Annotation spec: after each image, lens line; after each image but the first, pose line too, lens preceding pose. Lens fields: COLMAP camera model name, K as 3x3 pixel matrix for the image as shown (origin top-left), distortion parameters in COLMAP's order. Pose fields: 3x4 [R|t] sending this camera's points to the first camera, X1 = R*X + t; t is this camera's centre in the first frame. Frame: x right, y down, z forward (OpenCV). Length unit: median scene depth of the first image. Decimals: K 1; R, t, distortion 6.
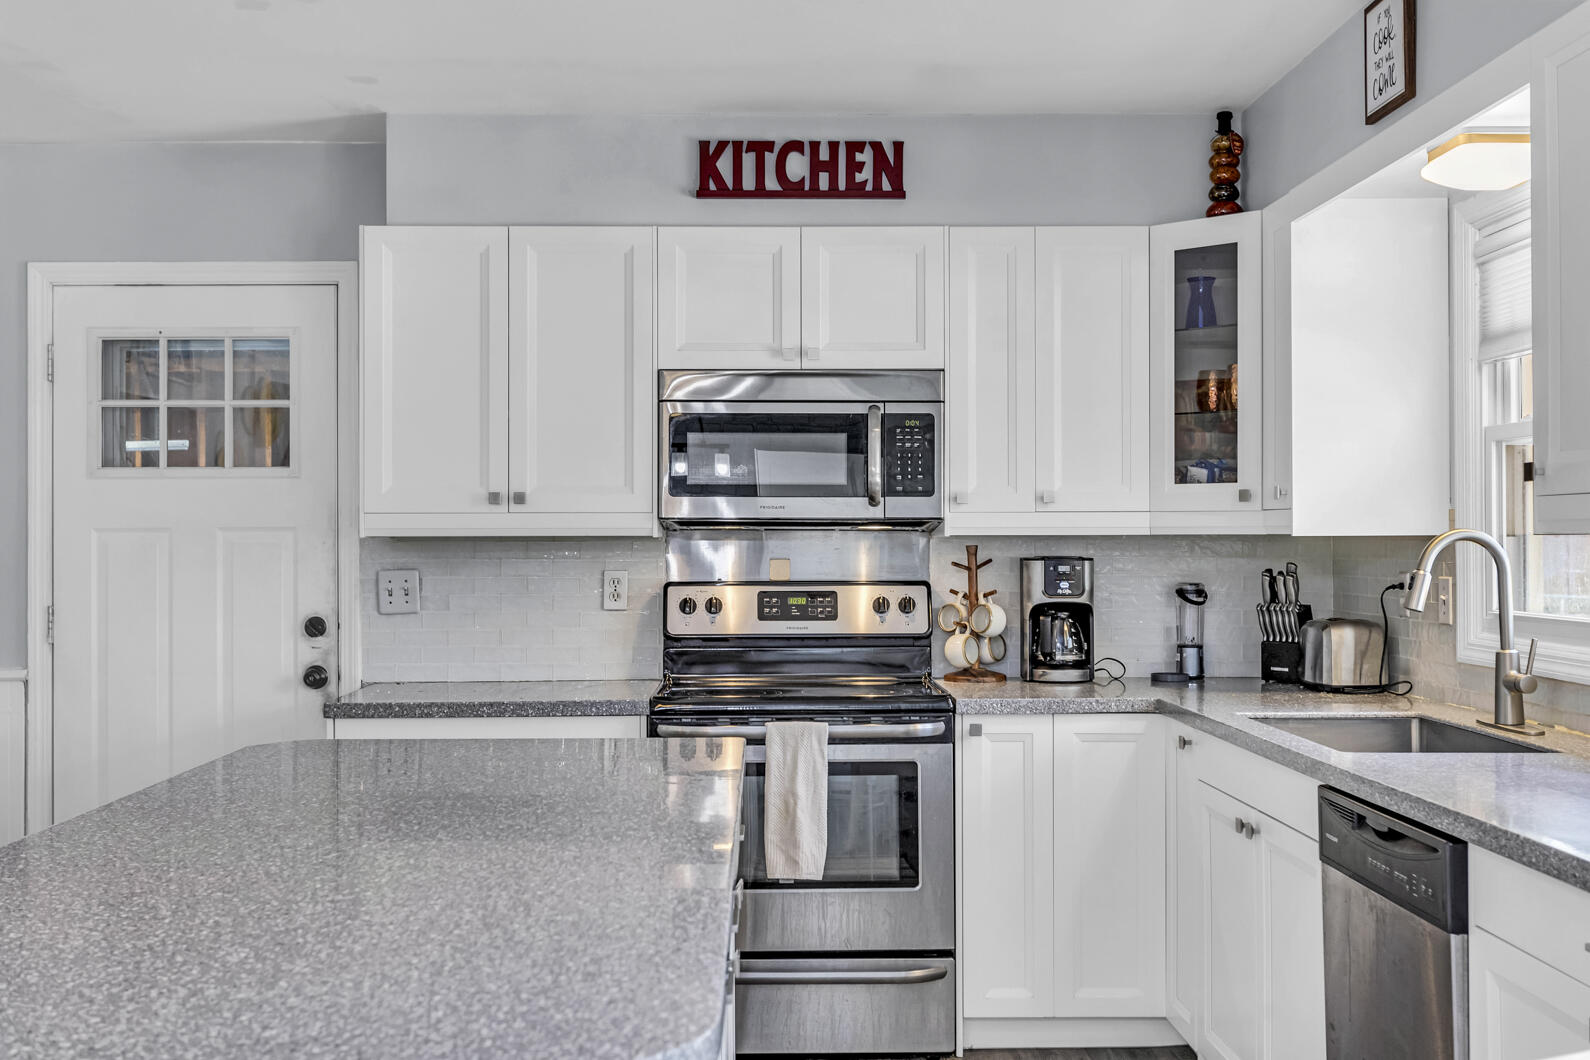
lens RADIAL K [[1767.9, 0, 793.7], [0, 1767.9, 537.5], [0, 0, 1]] dist [0.017160, 0.003740]
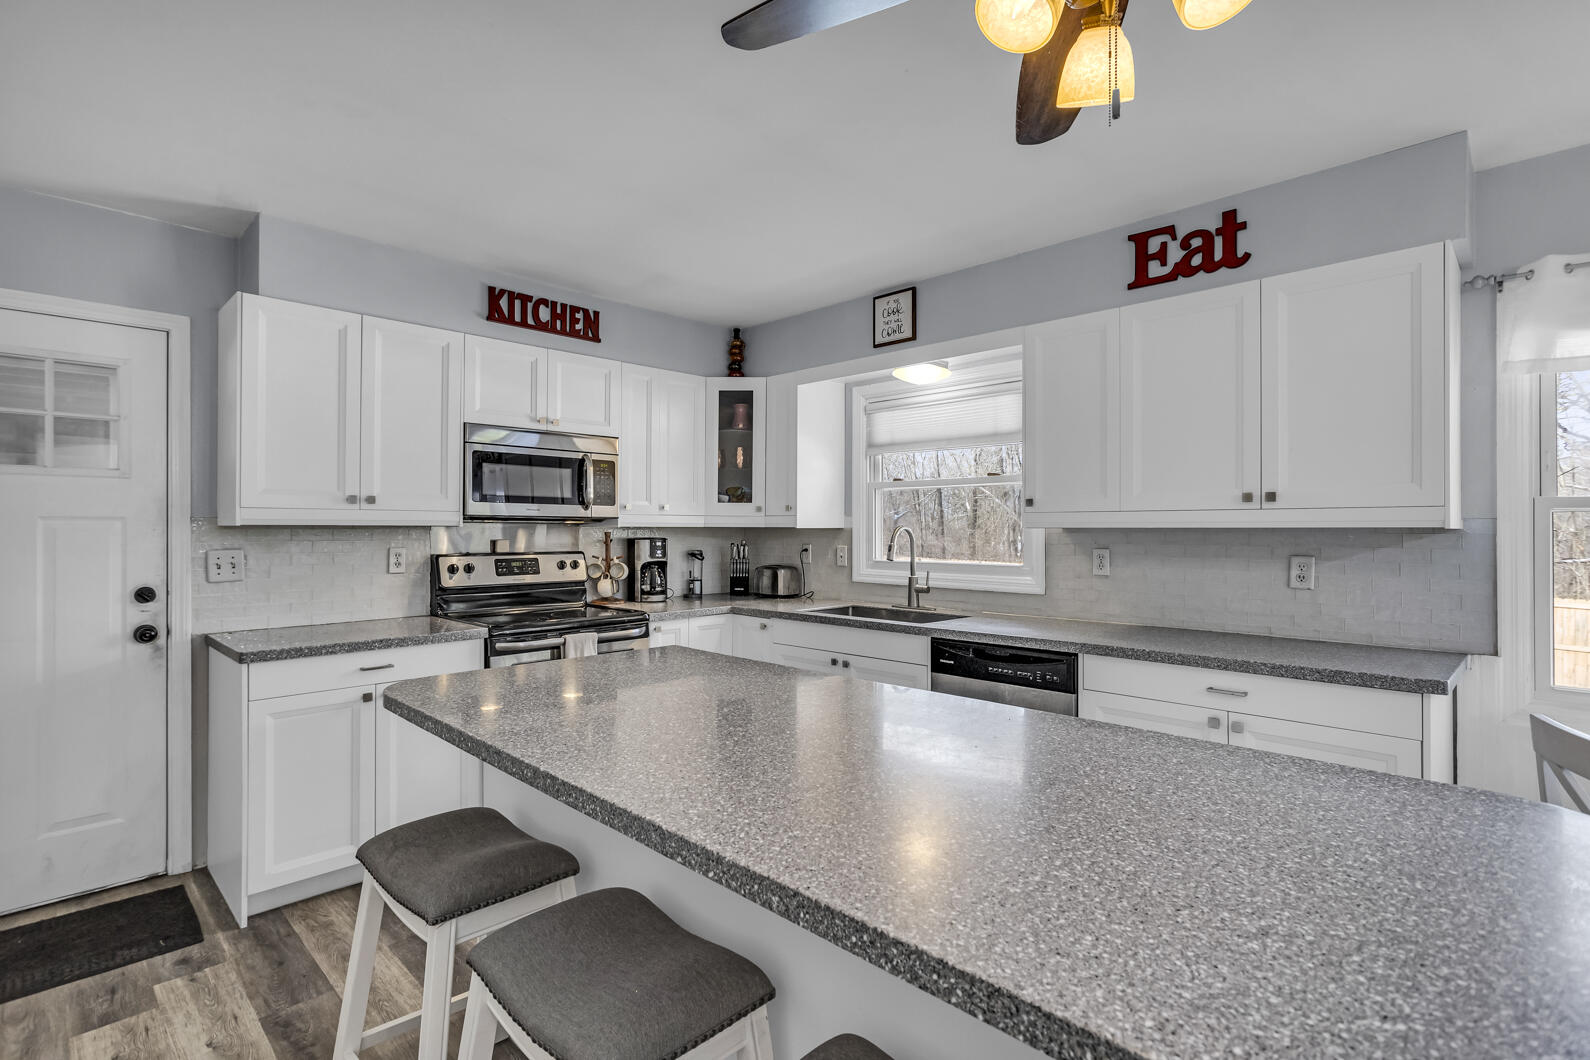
lens RADIAL K [[762.3, 0, 801.3], [0, 762.3, 531.2], [0, 0, 1]] dist [0.000696, 0.001680]
pose [[0.712069, 0.001735, 0.702107, -0.343100], [-0.004484, 0.999988, 0.002077, 0.000925], [-0.702095, -0.004628, 0.712068, 0.290179]]
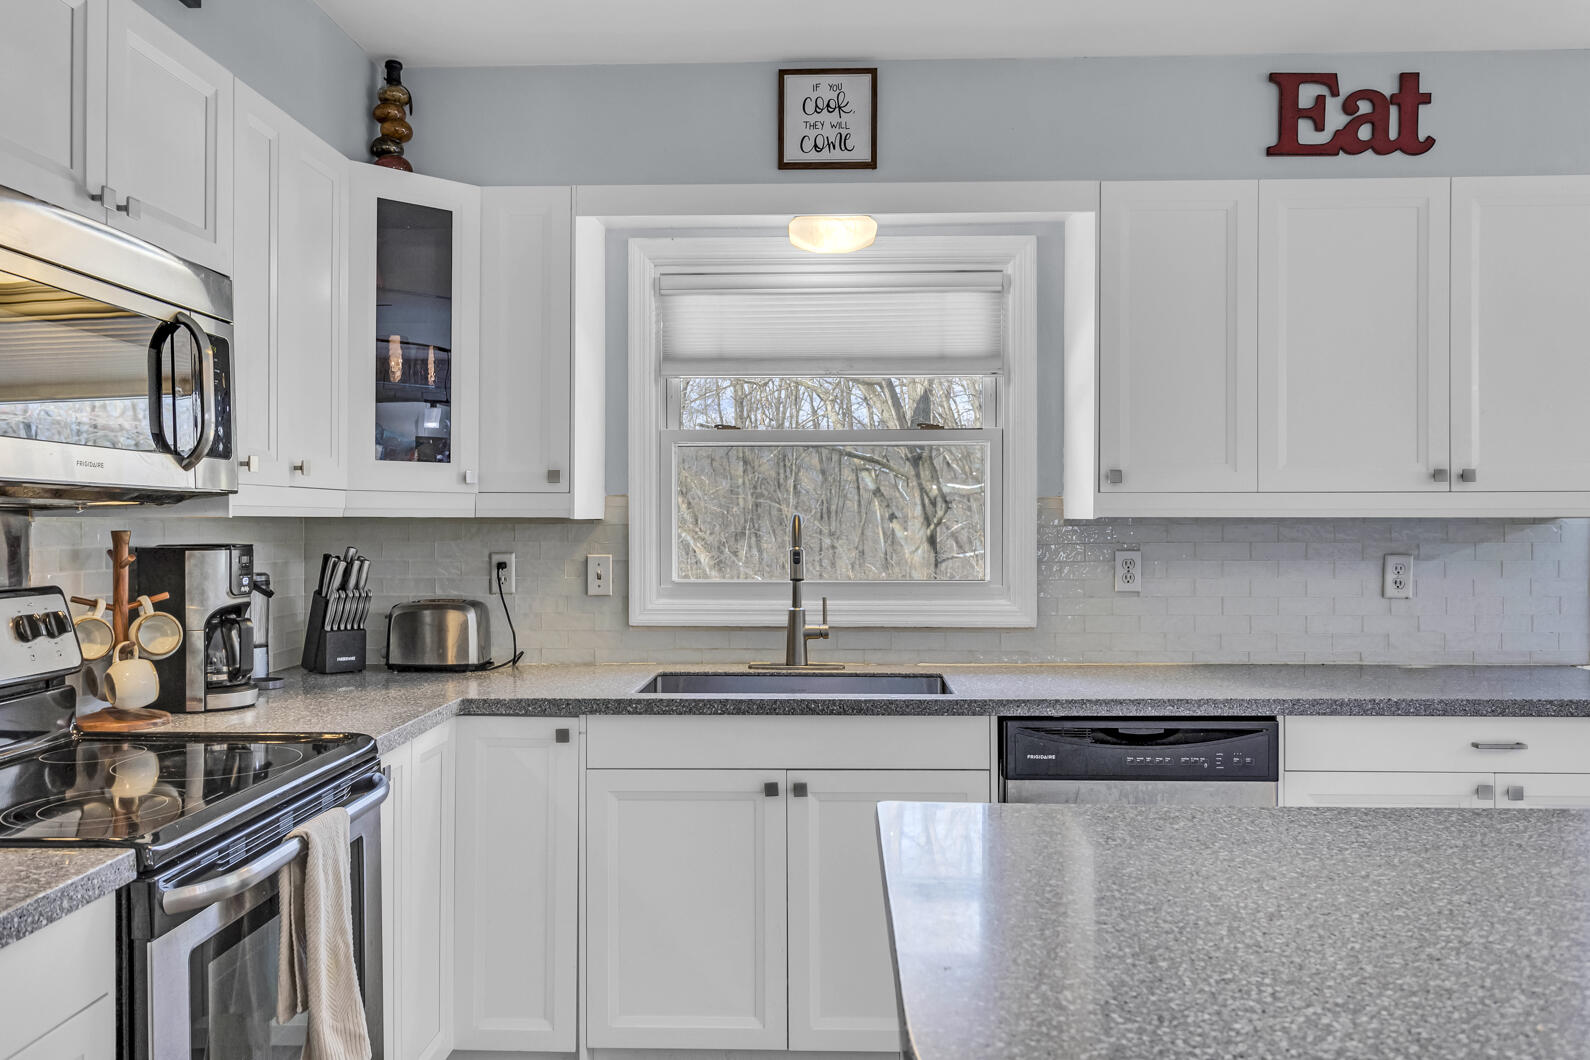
lens RADIAL K [[1227.4, 0, 795.0], [0, 1227.4, 530.0], [0, 0, 1]] dist [0.010017, 0.006601]
pose [[0.050666, -0.005355, 0.998701, -0.388860], [-0.000210, 0.999986, 0.005373, 0.001413], [-0.998716, -0.000481, 0.050664, 0.753470]]
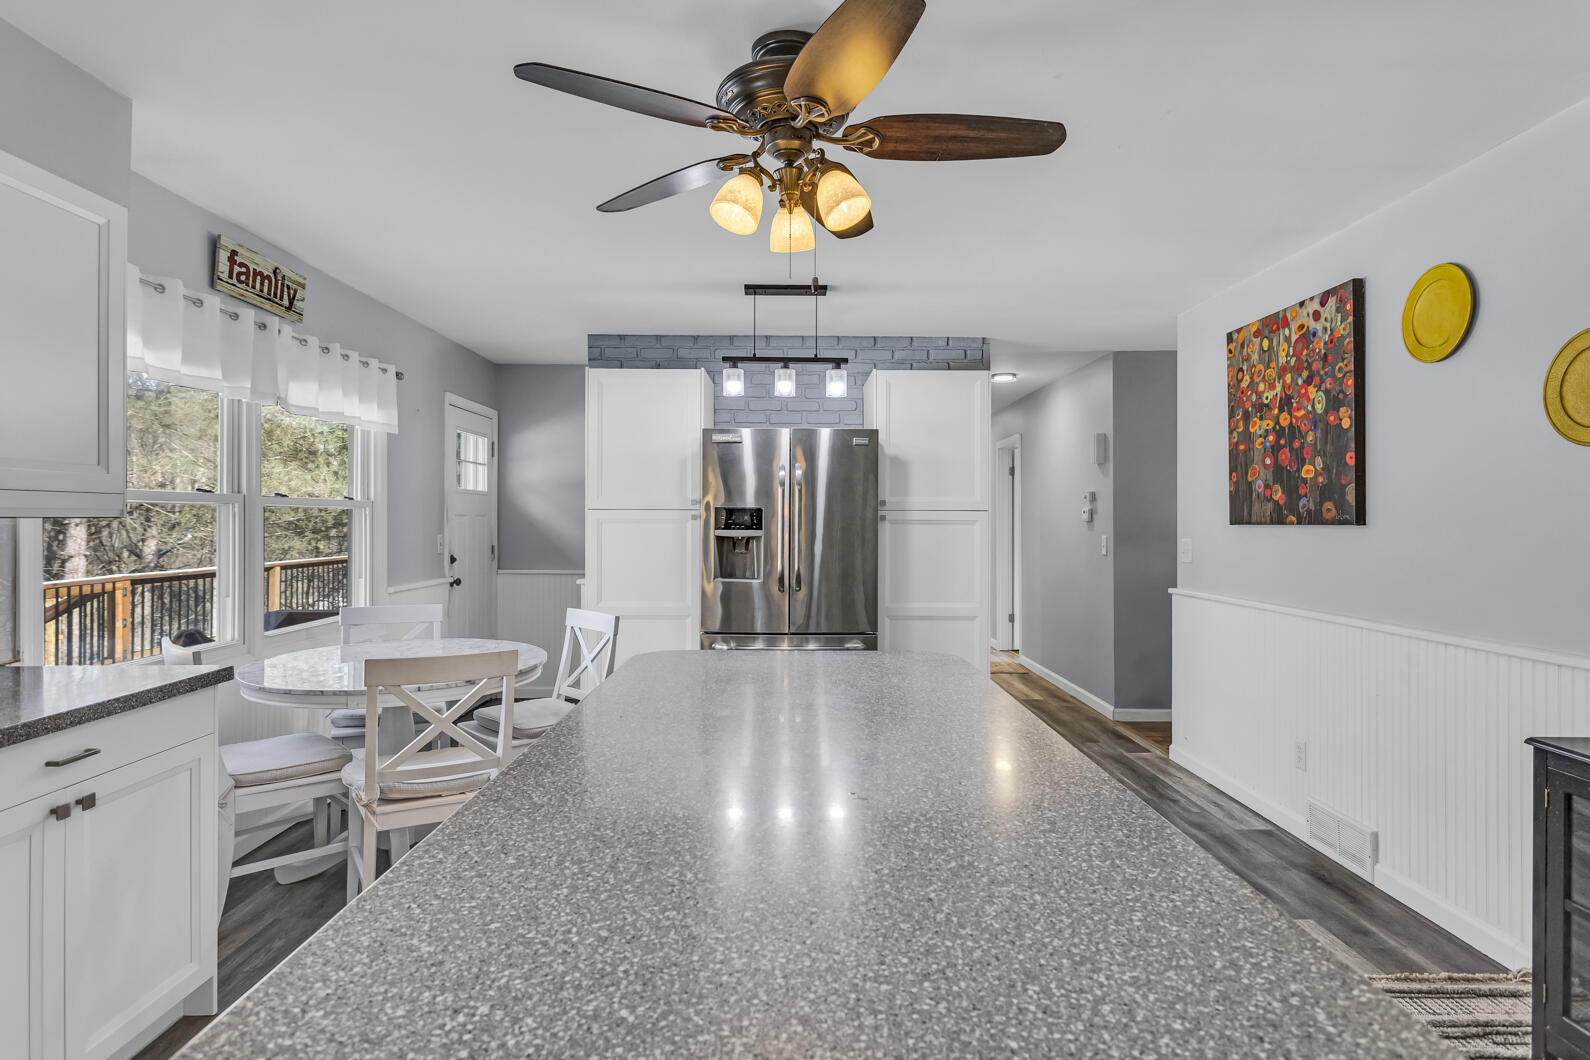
lens RADIAL K [[859.6, 0, 796.9], [0, 859.6, 522.7], [0, 0, 1]] dist [0.002016, 0.000215]
pose [[-0.999948, -0.000931, 0.010204, -0.118044], [-0.000947, 0.999998, -0.001562, 0.001357], [-0.010202, -0.001572, -0.999947, 0.834639]]
